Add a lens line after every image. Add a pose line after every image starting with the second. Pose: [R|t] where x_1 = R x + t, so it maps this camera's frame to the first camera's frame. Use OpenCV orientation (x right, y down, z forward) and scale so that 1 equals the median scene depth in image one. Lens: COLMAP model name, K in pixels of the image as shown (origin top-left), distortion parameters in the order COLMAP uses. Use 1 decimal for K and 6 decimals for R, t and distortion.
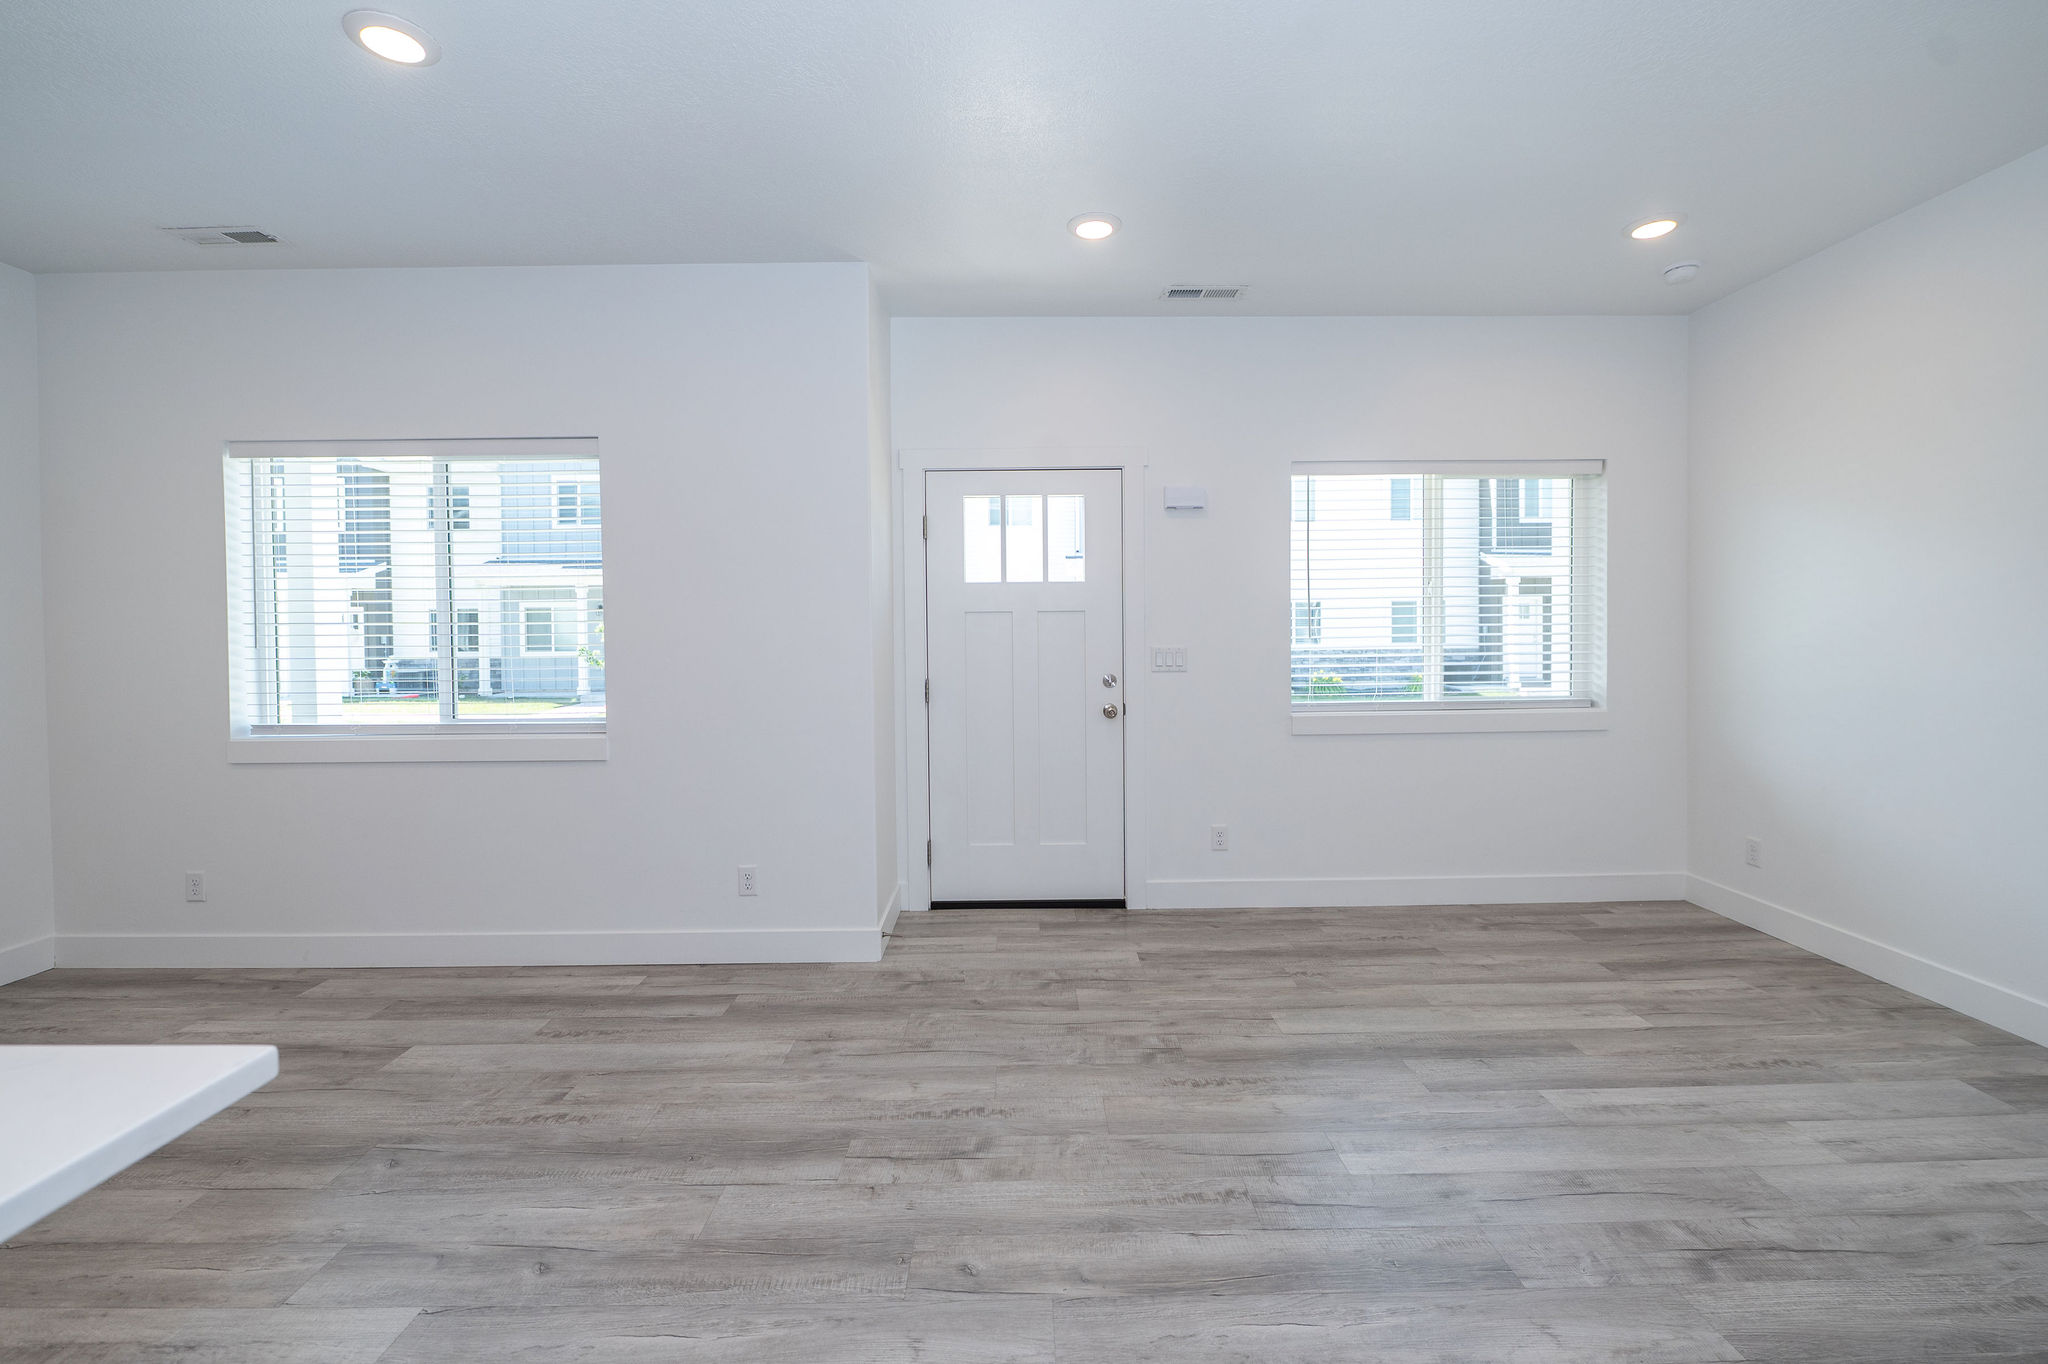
lens RADIAL K [[823.5, 0, 1066.7], [0, 823.5, 646.6], [0, 0, 1]] dist [-0.000395, -0.000018]
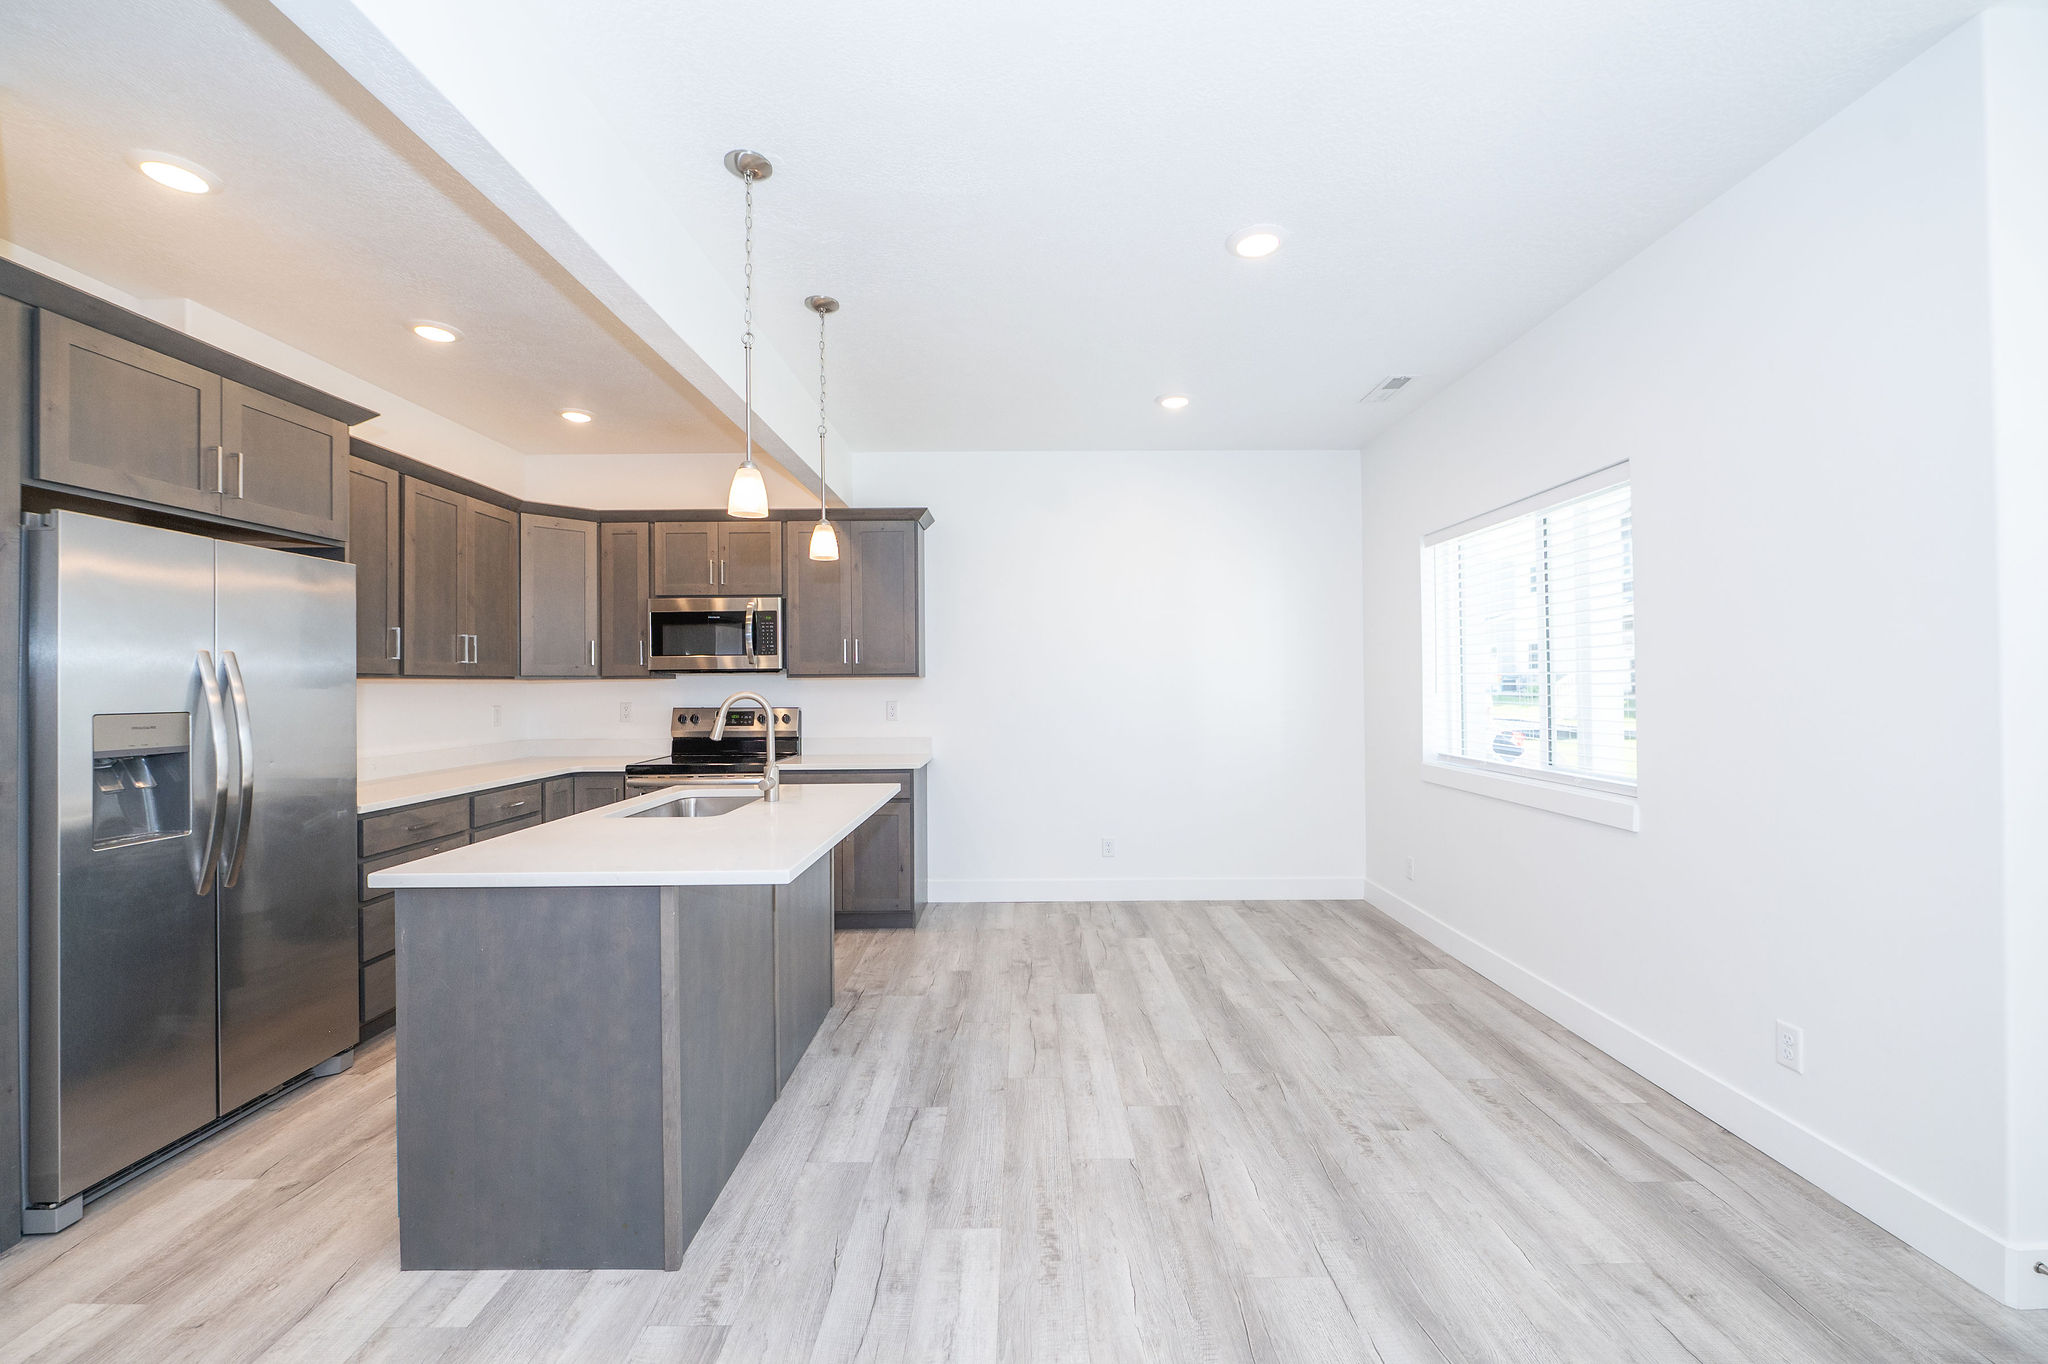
lens RADIAL K [[823.5, 0, 1026.9], [0, 823.5, 678.4], [0, 0, 1]] dist [-0.000395, -0.000018]
pose [[-0.000635, -0.000115, -1.000000, 0.373534], [-0.009276, 0.999957, -0.000109, -0.019027], [0.999957, 0.009276, -0.000636, 0.457230]]
